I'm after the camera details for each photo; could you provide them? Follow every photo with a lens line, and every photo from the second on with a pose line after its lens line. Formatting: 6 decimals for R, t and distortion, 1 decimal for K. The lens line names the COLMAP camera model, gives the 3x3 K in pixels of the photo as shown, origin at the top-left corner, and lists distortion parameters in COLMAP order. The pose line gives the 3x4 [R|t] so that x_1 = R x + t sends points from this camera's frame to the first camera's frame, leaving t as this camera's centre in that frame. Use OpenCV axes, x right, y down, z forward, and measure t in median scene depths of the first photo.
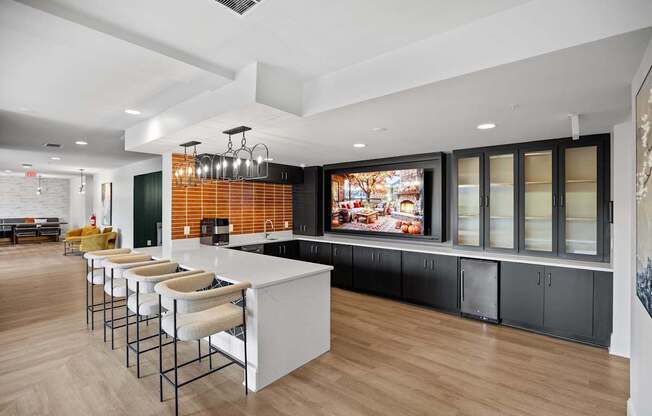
lens RADIAL K [[301.8, 0, 320.0], [0, 301.8, 207.3], [0, 0, 1]] dist [-0.000921, 0.000313]
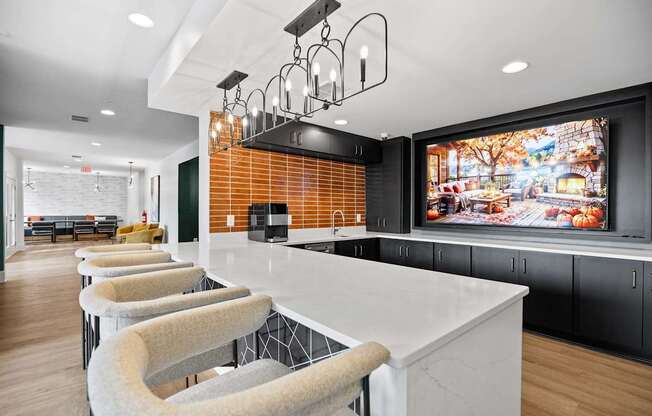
lens RADIAL K [[301.8, 0, 320.0], [0, 301.8, 207.3], [0, 0, 1]] dist [-0.000921, 0.000313]
pose [[0.987522, -0.003339, -0.157448, -0.103310], [0.001649, 0.999940, -0.010869, 0.045718], [0.157475, 0.010474, 0.987467, 0.283142]]
